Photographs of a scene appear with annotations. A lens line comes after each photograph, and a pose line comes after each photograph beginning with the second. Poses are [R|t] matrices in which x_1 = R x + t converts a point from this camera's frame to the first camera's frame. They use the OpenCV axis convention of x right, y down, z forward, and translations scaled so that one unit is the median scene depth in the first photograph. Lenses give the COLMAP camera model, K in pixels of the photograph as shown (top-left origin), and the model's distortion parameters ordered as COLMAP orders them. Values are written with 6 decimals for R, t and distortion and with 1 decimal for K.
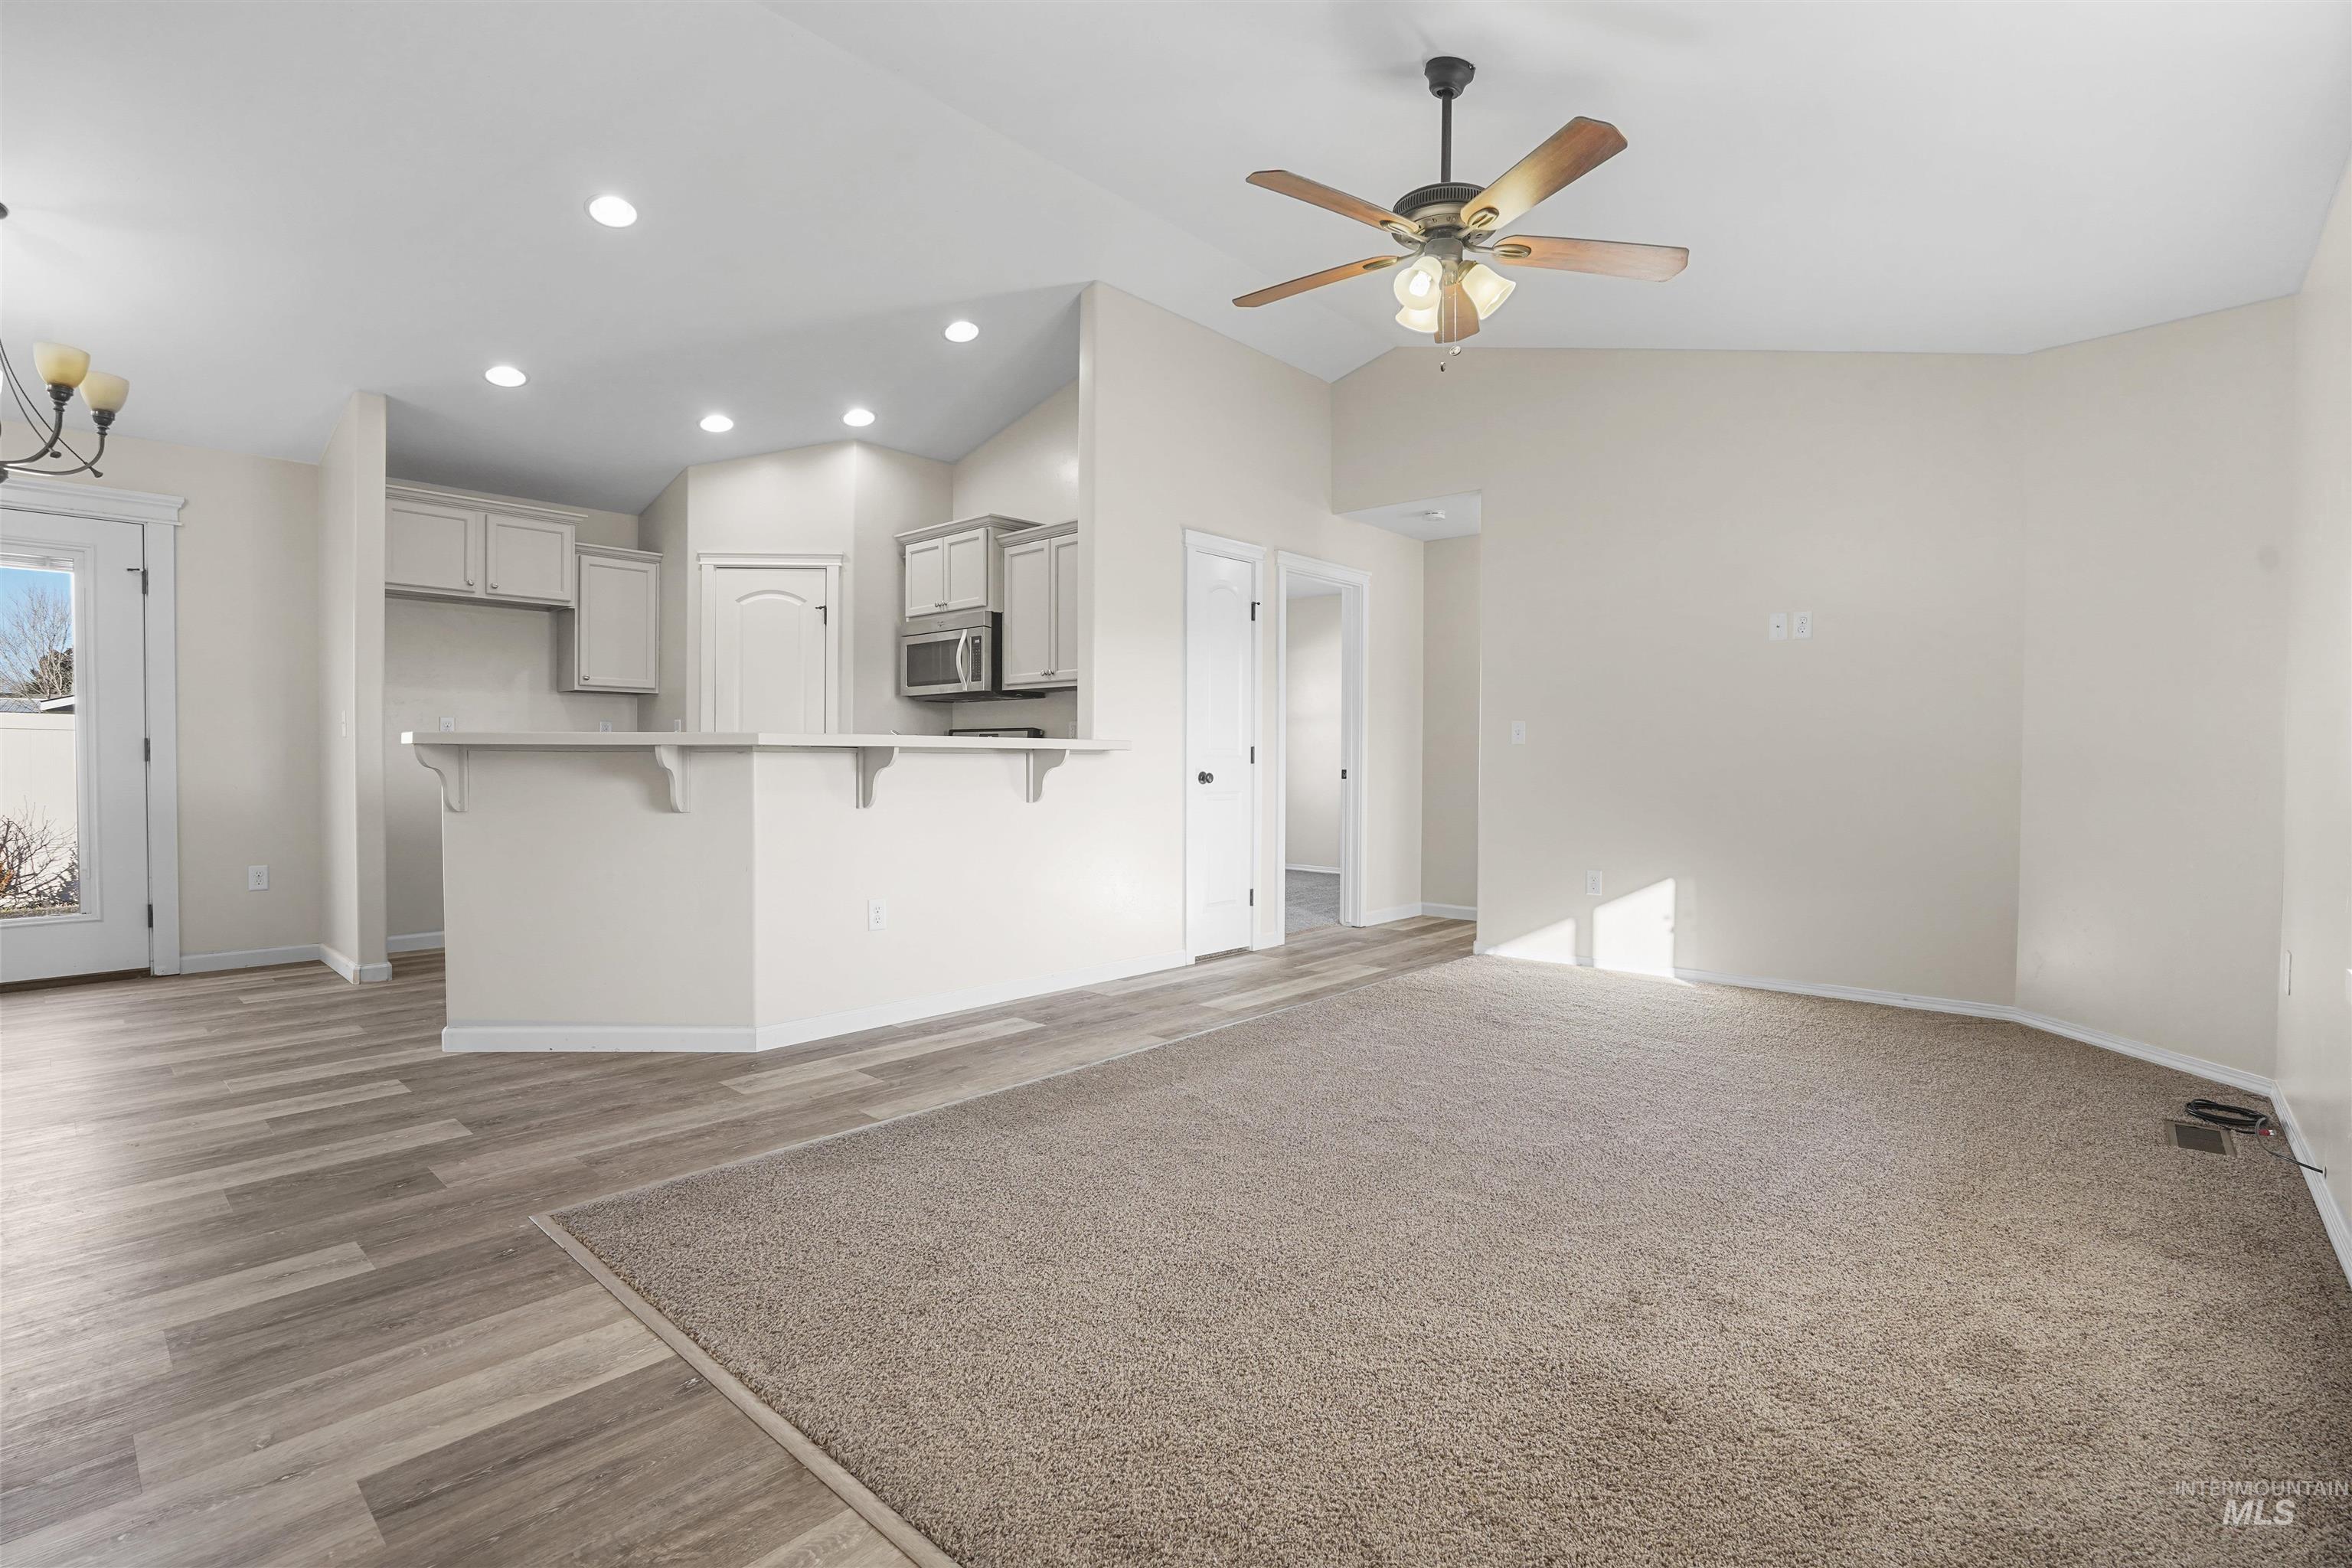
lens RADIAL K [[1086.0, 0, 1166.7], [0, 1086.0, 778.5], [0, 0, 1]] dist [-0.056253, 0.019235]
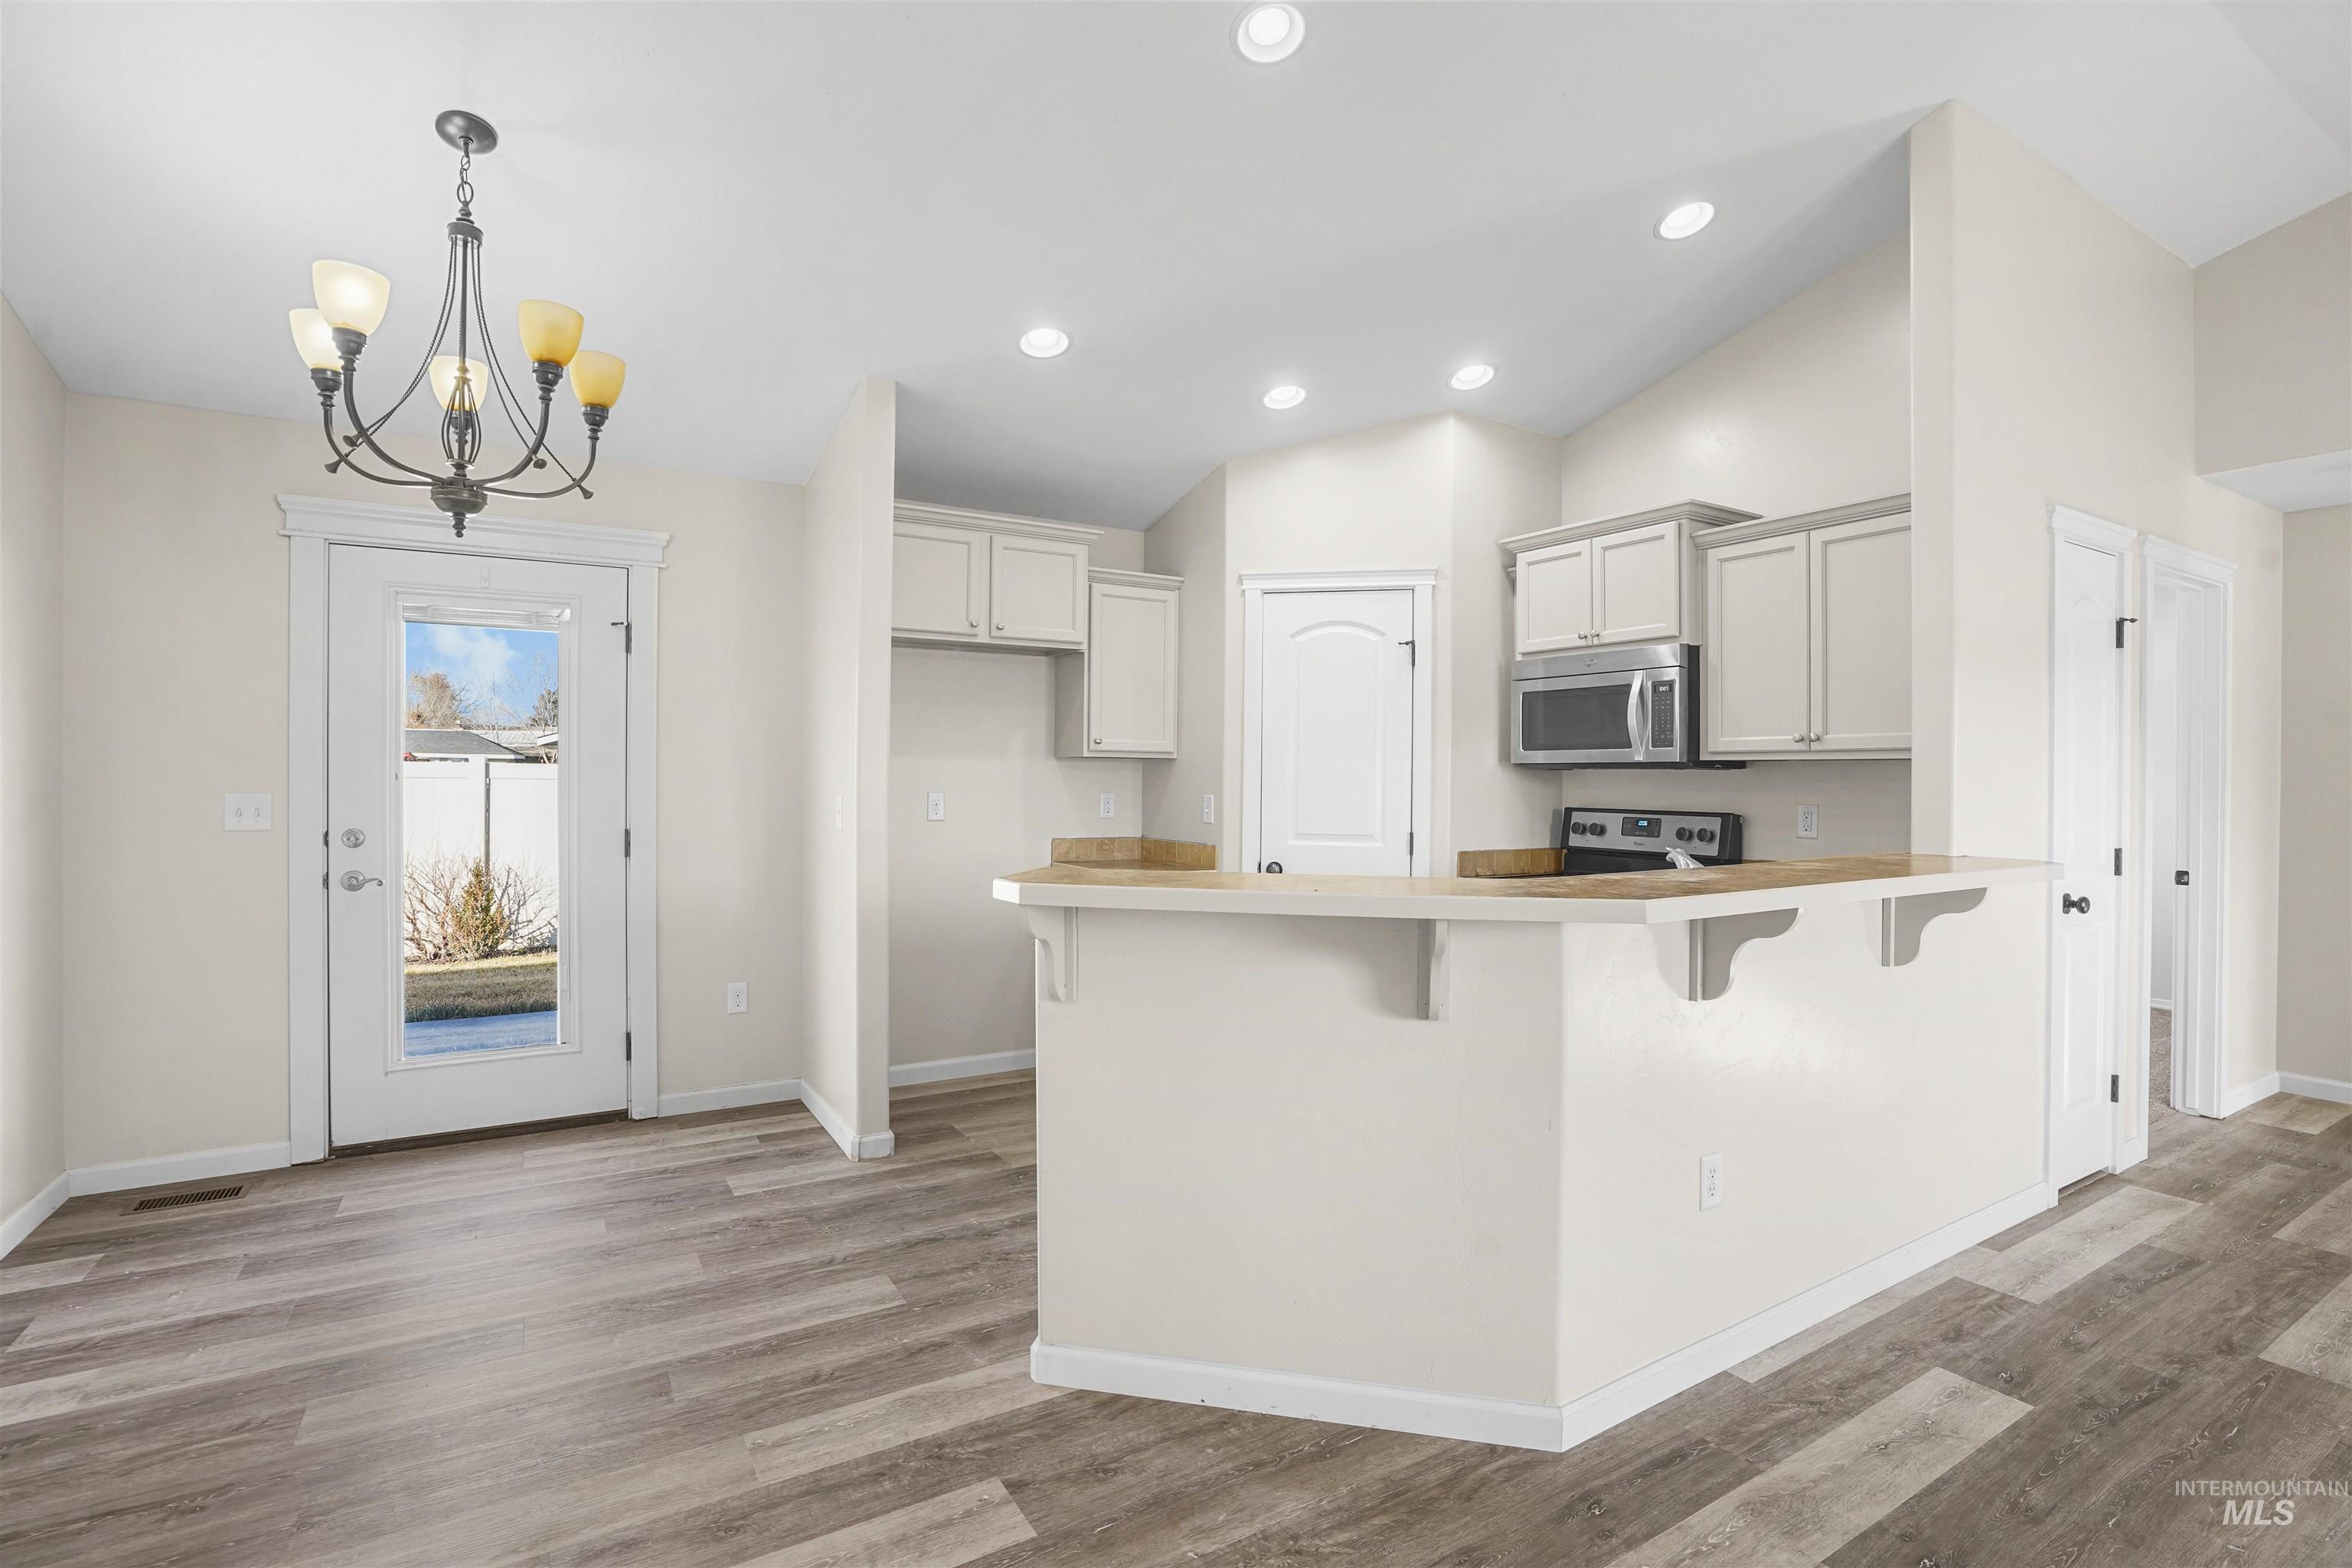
lens RADIAL K [[1086.0, 0, 1166.7], [0, 1086.0, 778.5], [0, 0, 1]] dist [-0.056253, 0.019235]
pose [[0.958105, 0.003113, -0.286402, -0.320351], [-0.007912, 0.999847, -0.015602, -0.065476], [0.286309, 0.017214, 0.957983, 0.307855]]
